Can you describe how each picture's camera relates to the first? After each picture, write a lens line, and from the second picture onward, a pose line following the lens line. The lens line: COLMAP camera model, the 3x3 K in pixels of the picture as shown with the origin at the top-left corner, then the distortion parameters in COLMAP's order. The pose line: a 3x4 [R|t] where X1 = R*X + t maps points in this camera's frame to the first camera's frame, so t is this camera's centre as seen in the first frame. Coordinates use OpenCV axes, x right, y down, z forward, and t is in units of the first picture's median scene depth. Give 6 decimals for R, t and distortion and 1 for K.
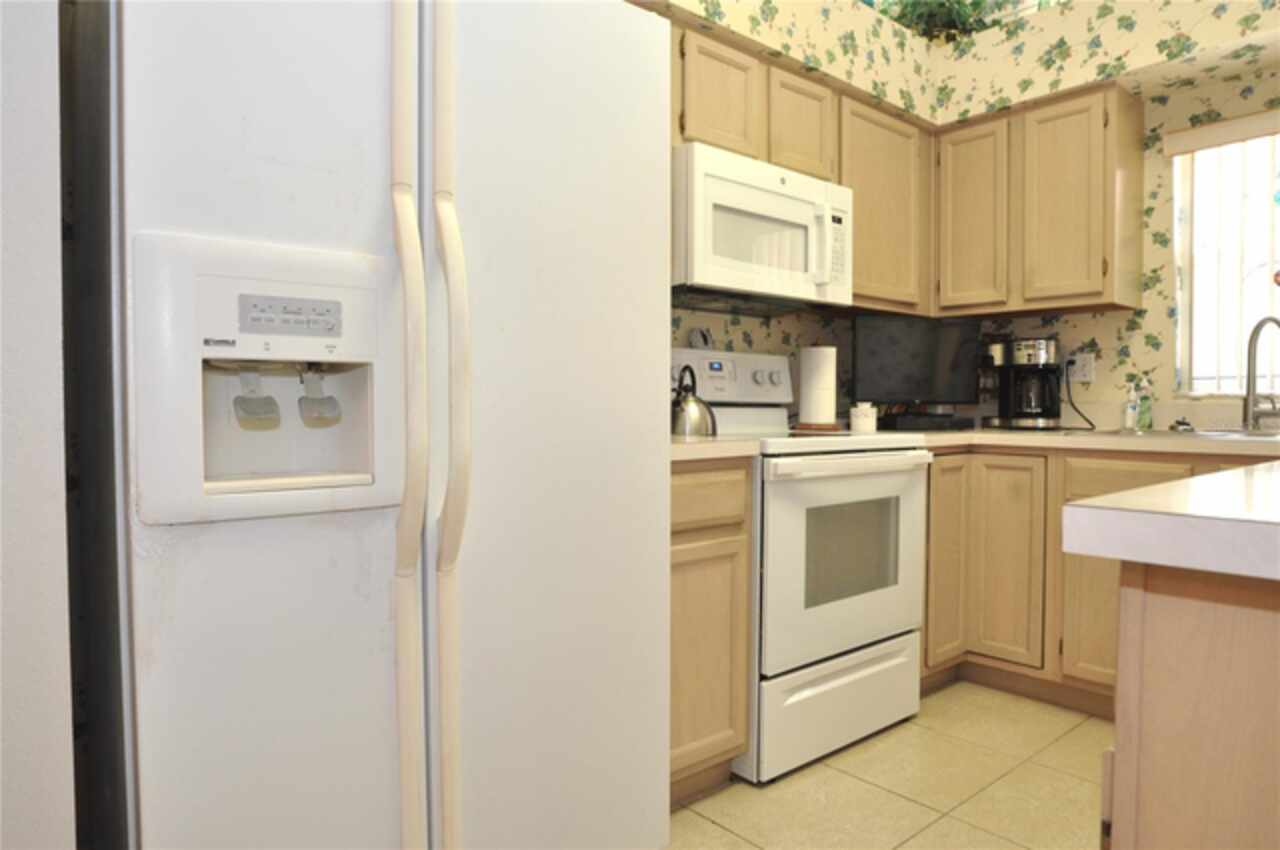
lens RADIAL K [[782.2, 0, 640.0], [0, 782.2, 425.0], [0, 0, 1]] dist [-0.024899, 0.002214]
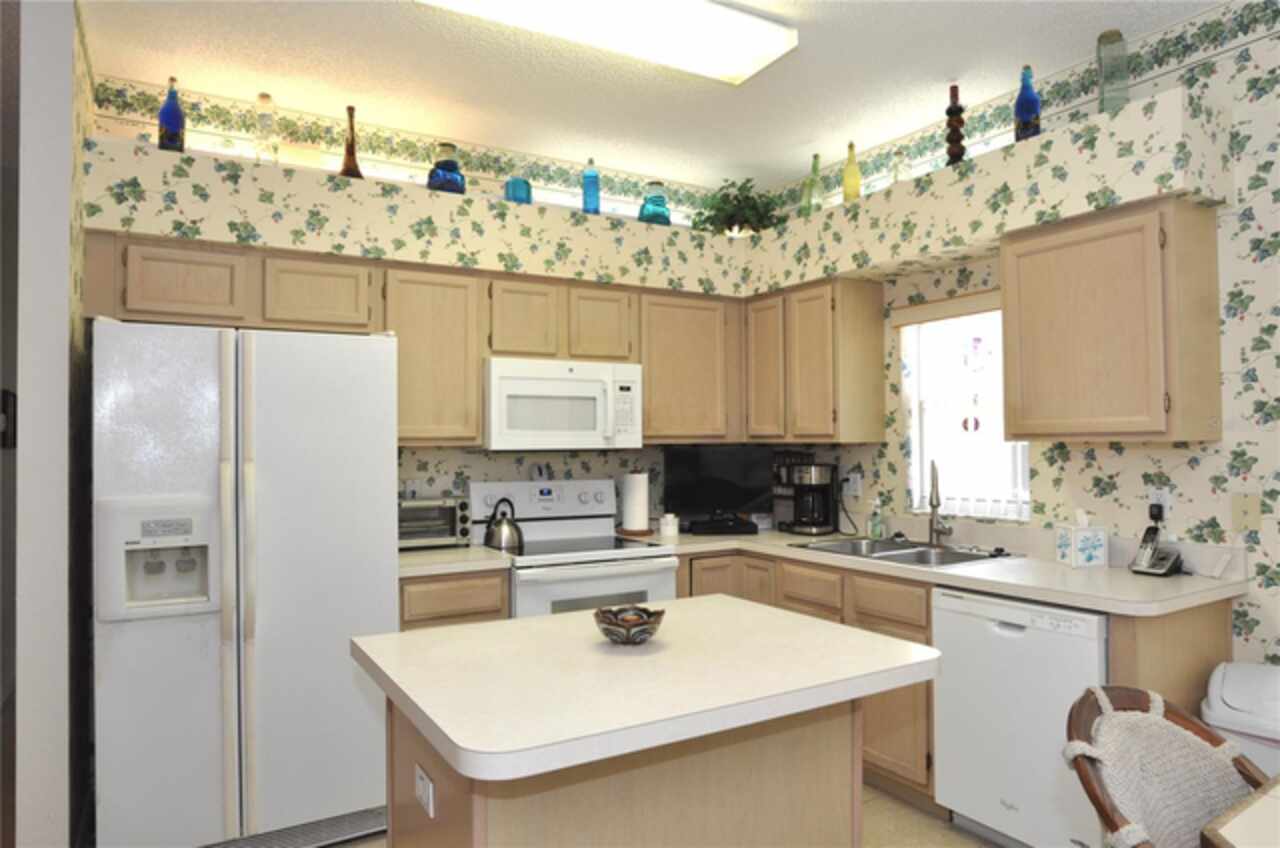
lens RADIAL K [[829.2, 0, 647.5], [0, 829.2, 424.9], [0, 0, 1]] dist [-0.023882, 0.002712]
pose [[0.987390, -0.011134, -0.157915, 0.497494], [0.004219, 0.999020, -0.044059, -0.124858], [0.158251, 0.042837, 0.986469, -0.435127]]
